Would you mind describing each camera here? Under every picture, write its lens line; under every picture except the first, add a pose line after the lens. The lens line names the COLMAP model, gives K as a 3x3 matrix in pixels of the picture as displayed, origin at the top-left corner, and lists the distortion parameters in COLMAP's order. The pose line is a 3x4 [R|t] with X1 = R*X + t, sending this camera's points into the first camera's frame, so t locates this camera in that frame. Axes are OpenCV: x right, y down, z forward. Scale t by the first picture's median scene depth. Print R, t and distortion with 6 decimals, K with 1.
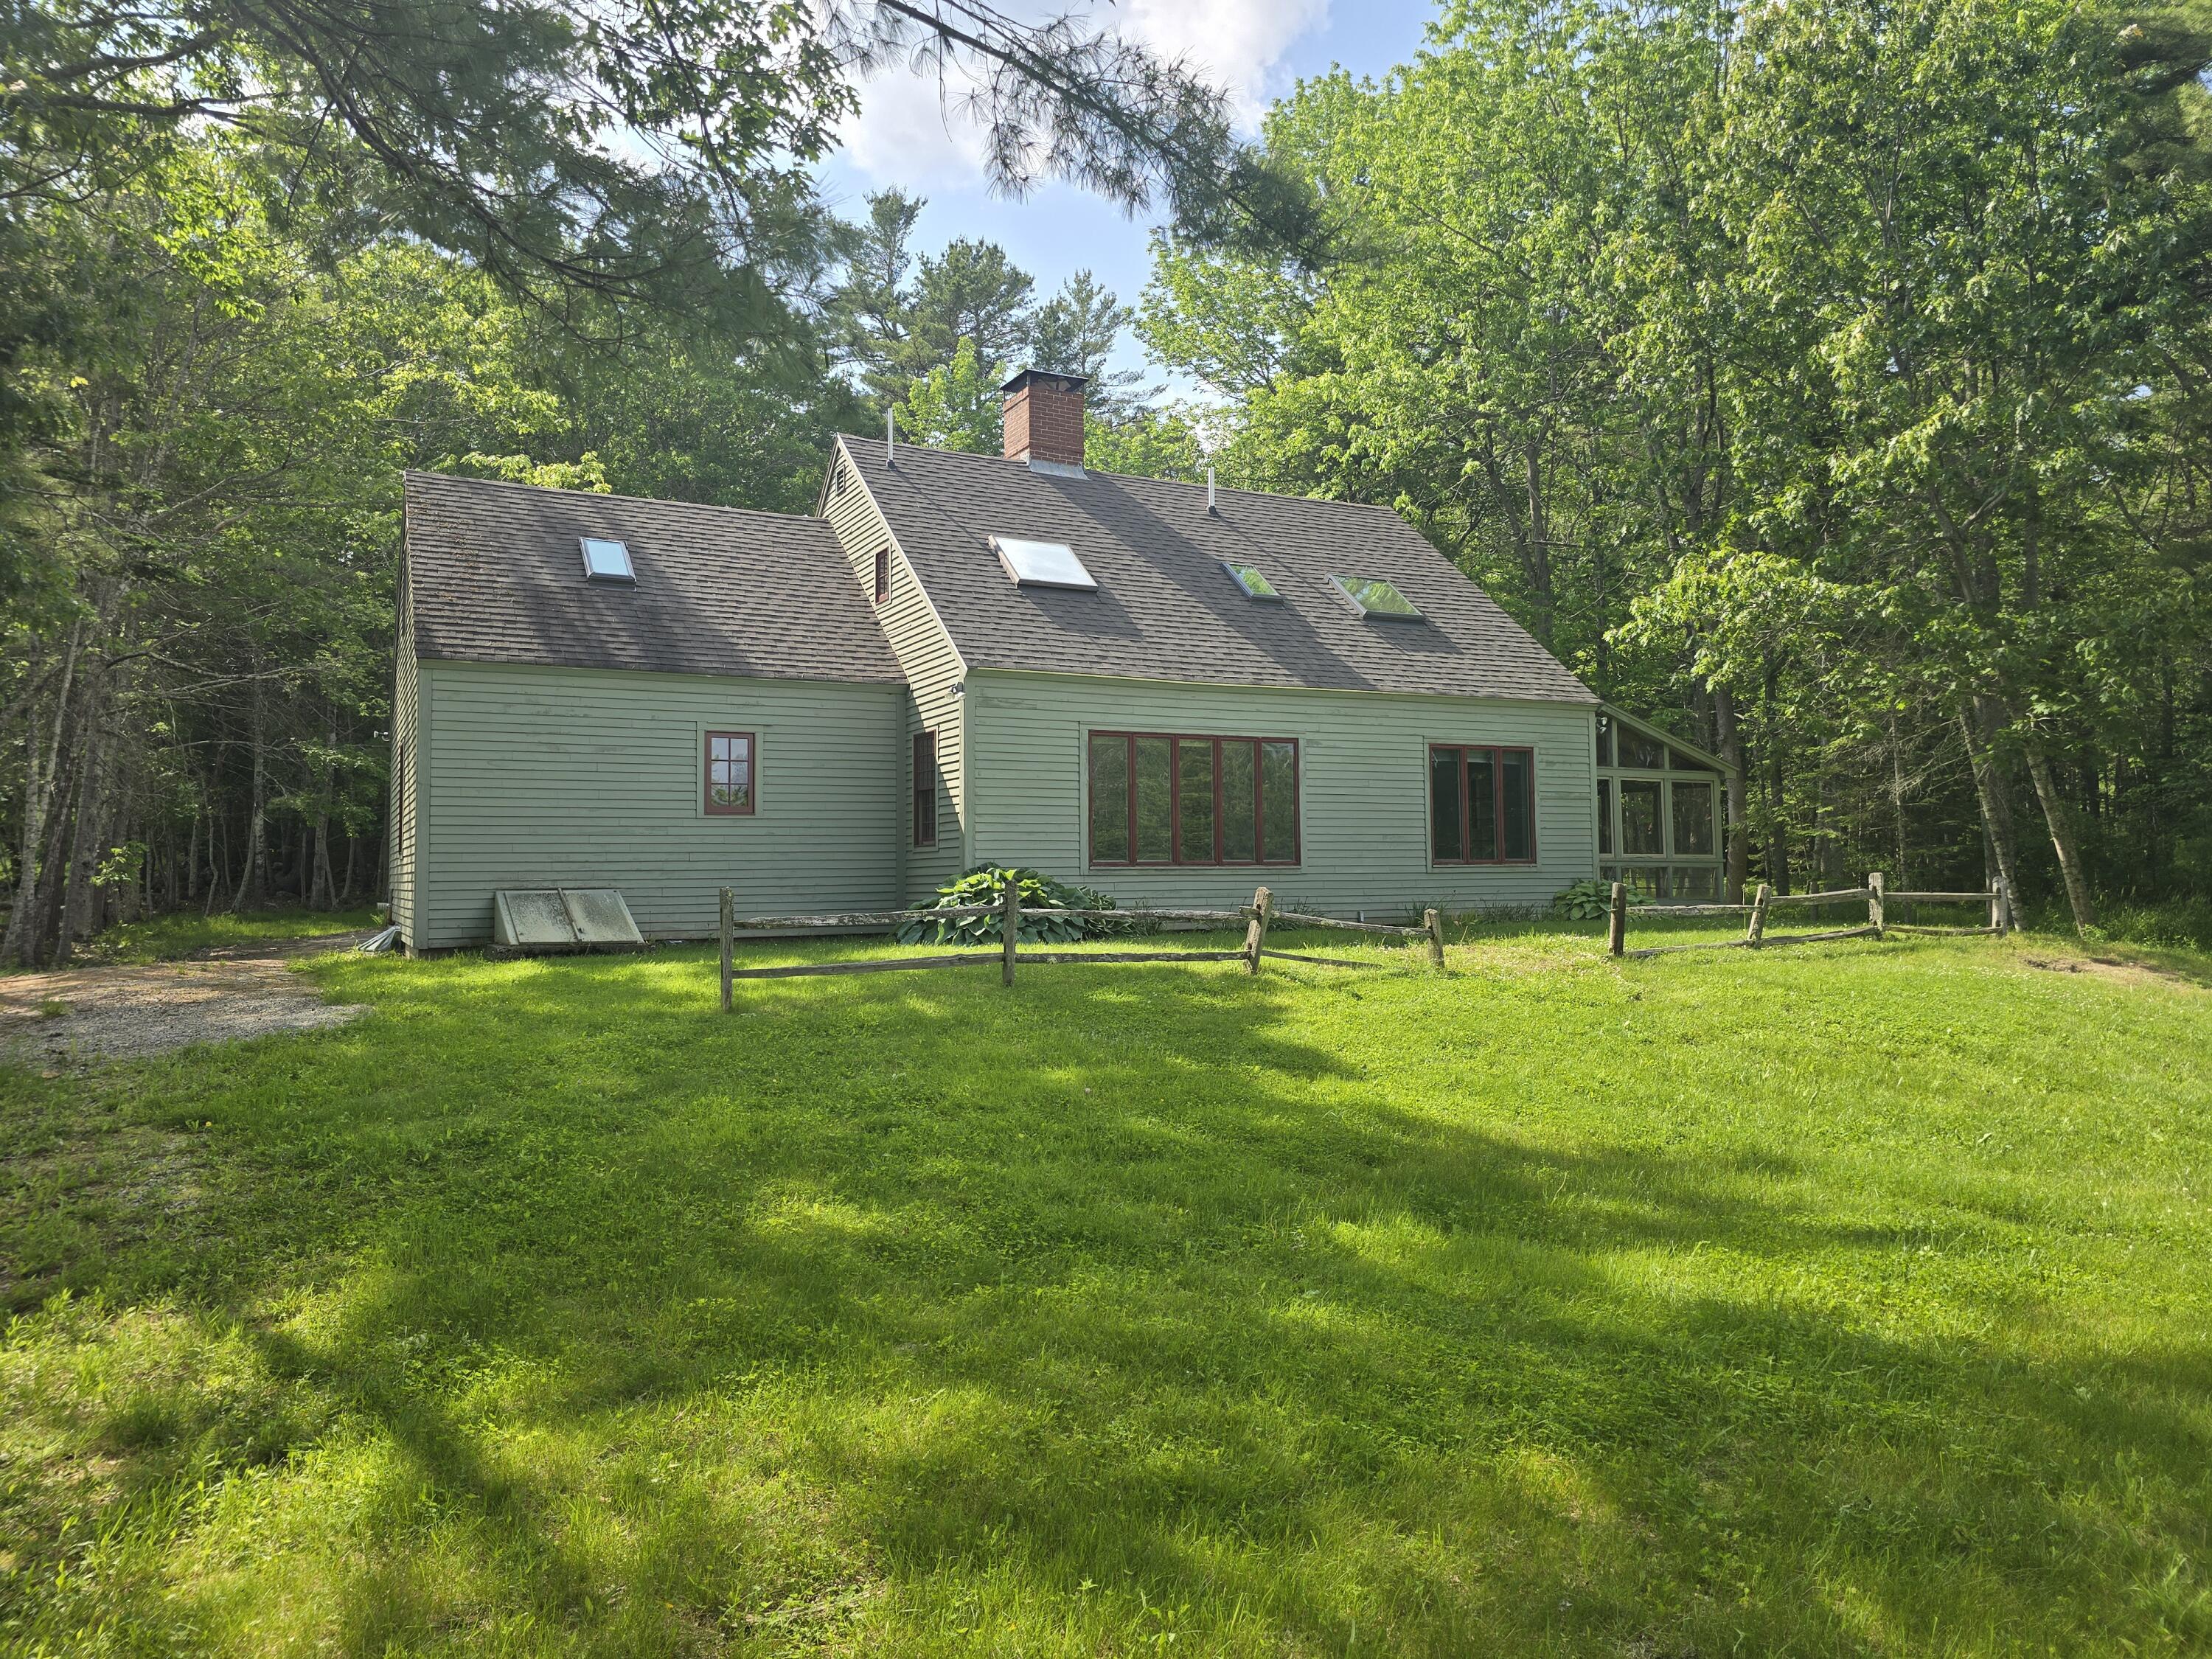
lens RADIAL K [[1485.3, 0, 1106.9], [0, 1485.3, 780.8], [0, 0, 1]] dist [0.005157, 0.001223]
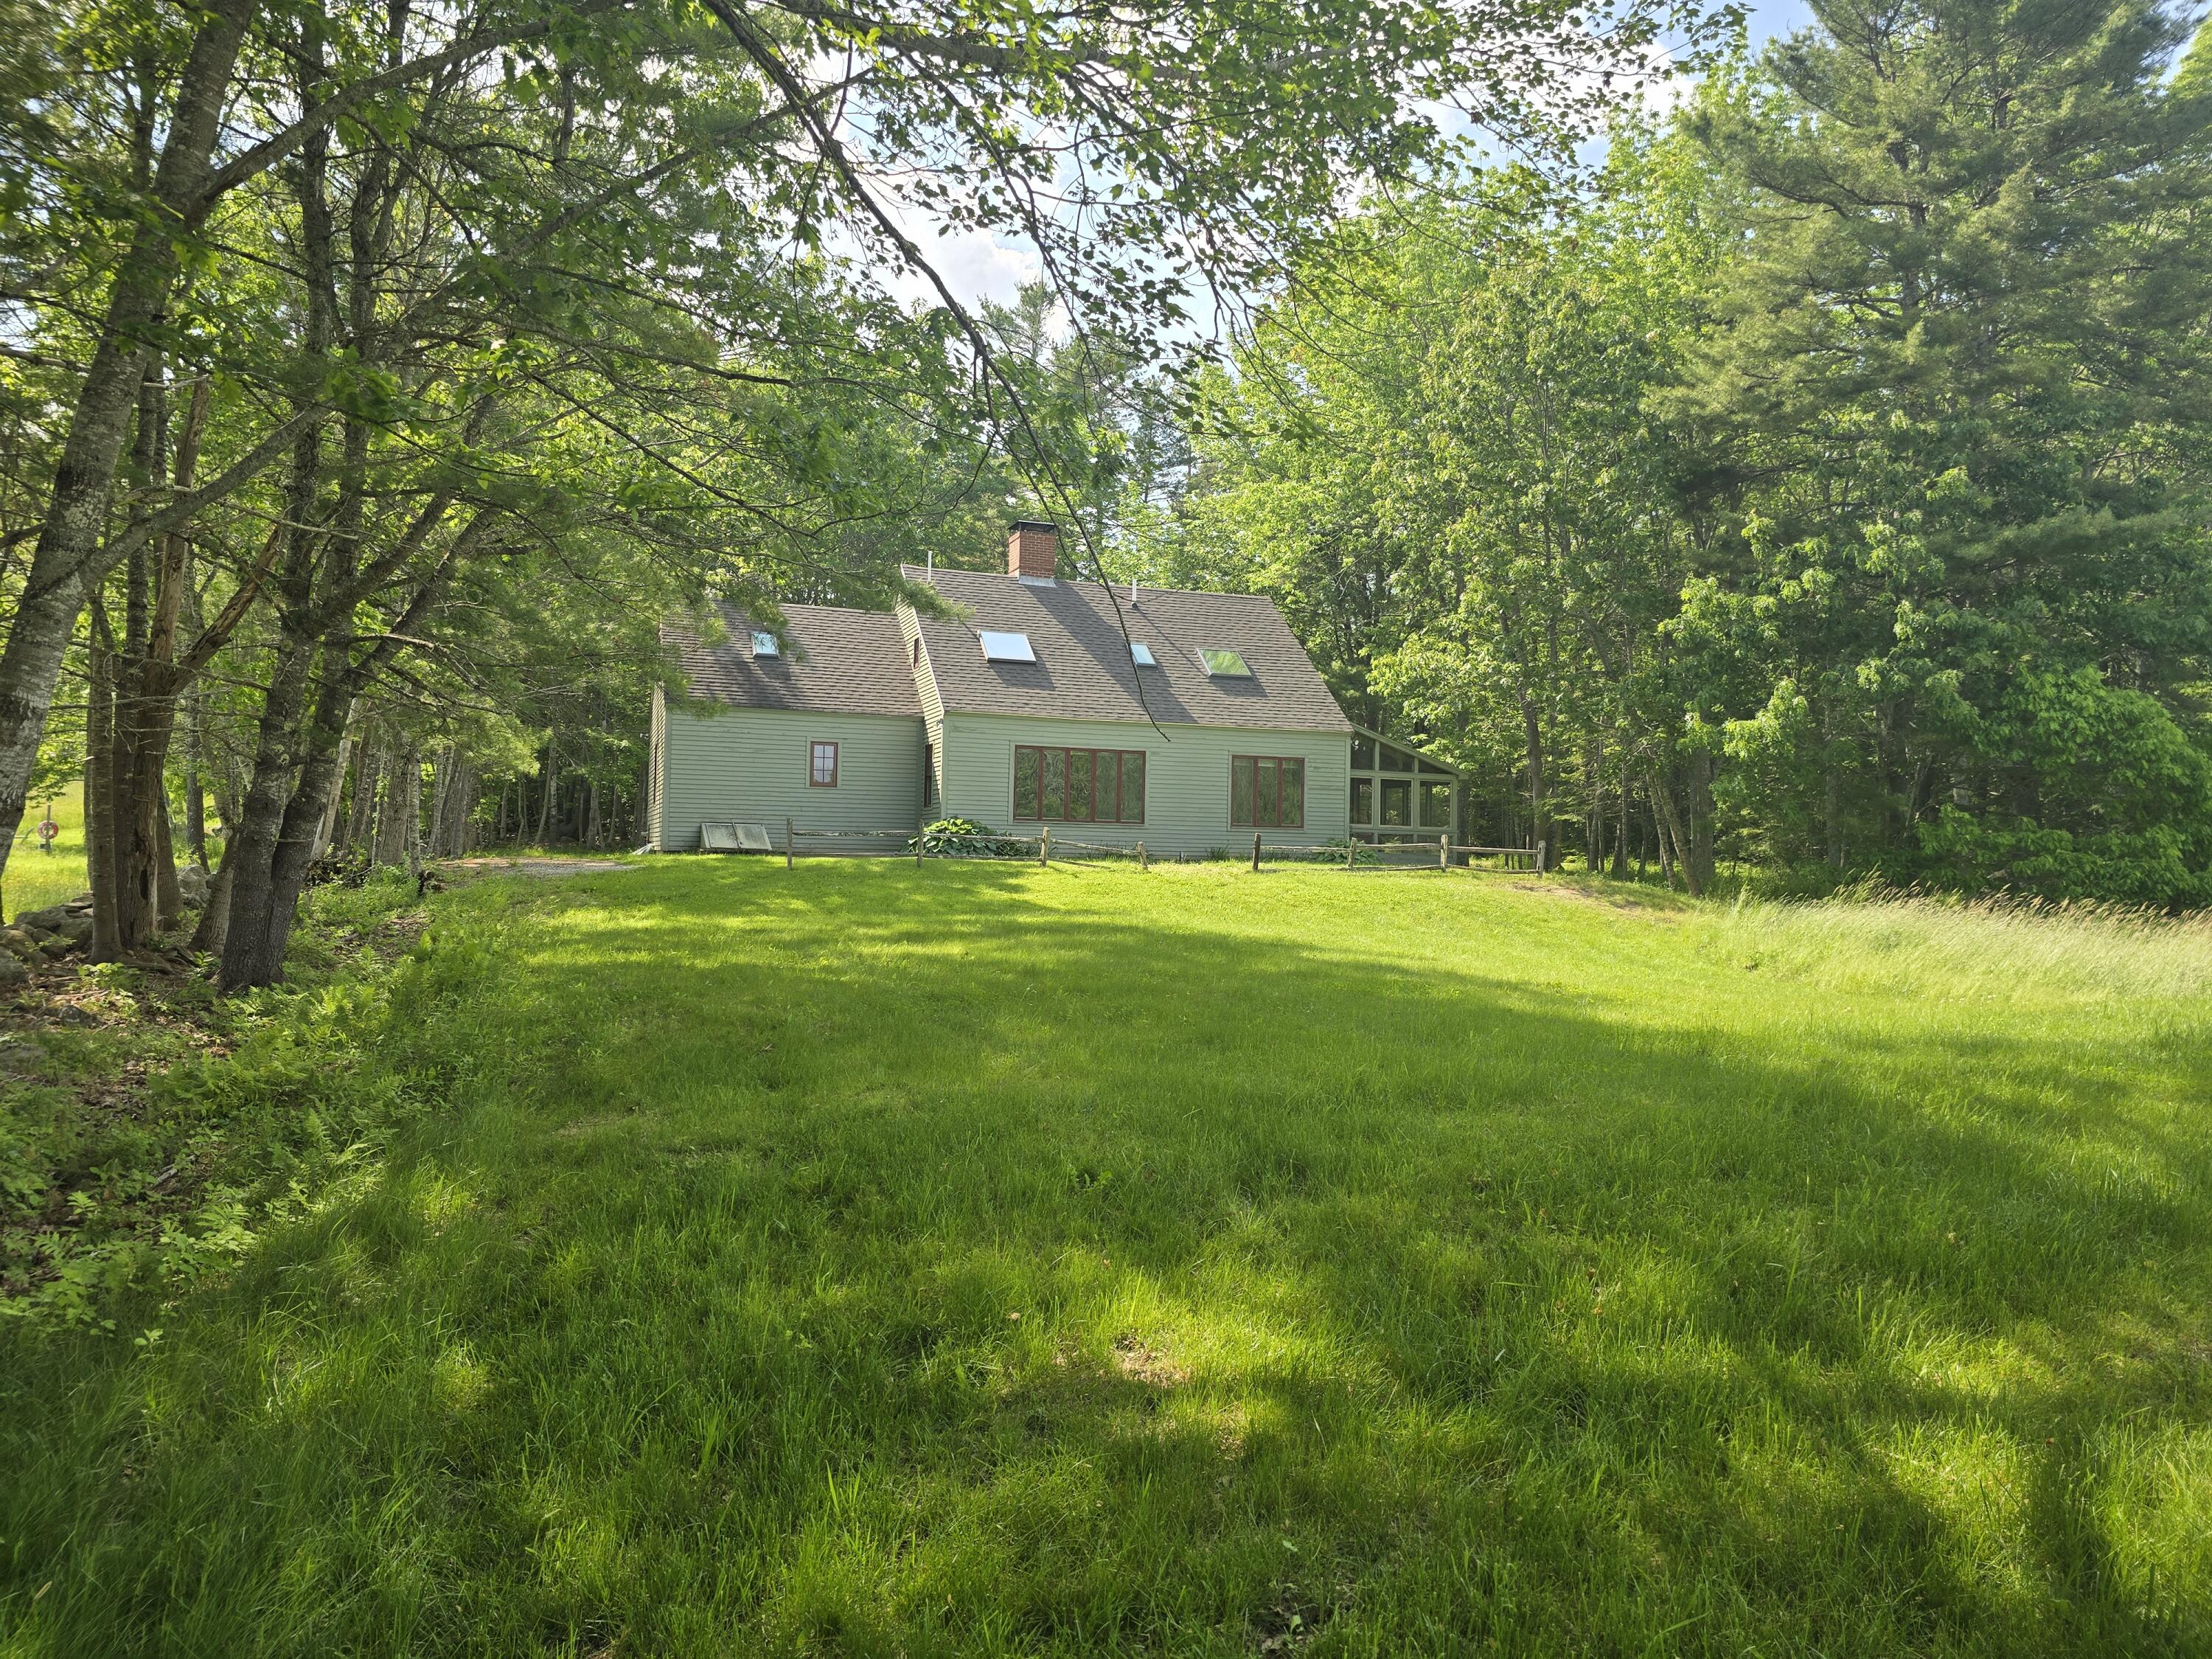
lens RADIAL K [[1446.5, 0, 1106.0], [0, 1446.5, 829.5], [0, 0, 1]] dist [-0.000983, -0.000008]
pose [[0.990167, 0.028301, -0.136997, 0.311295], [-0.021794, 0.998572, 0.048774, -0.017975], [0.138182, -0.045308, 0.989370, -0.670624]]
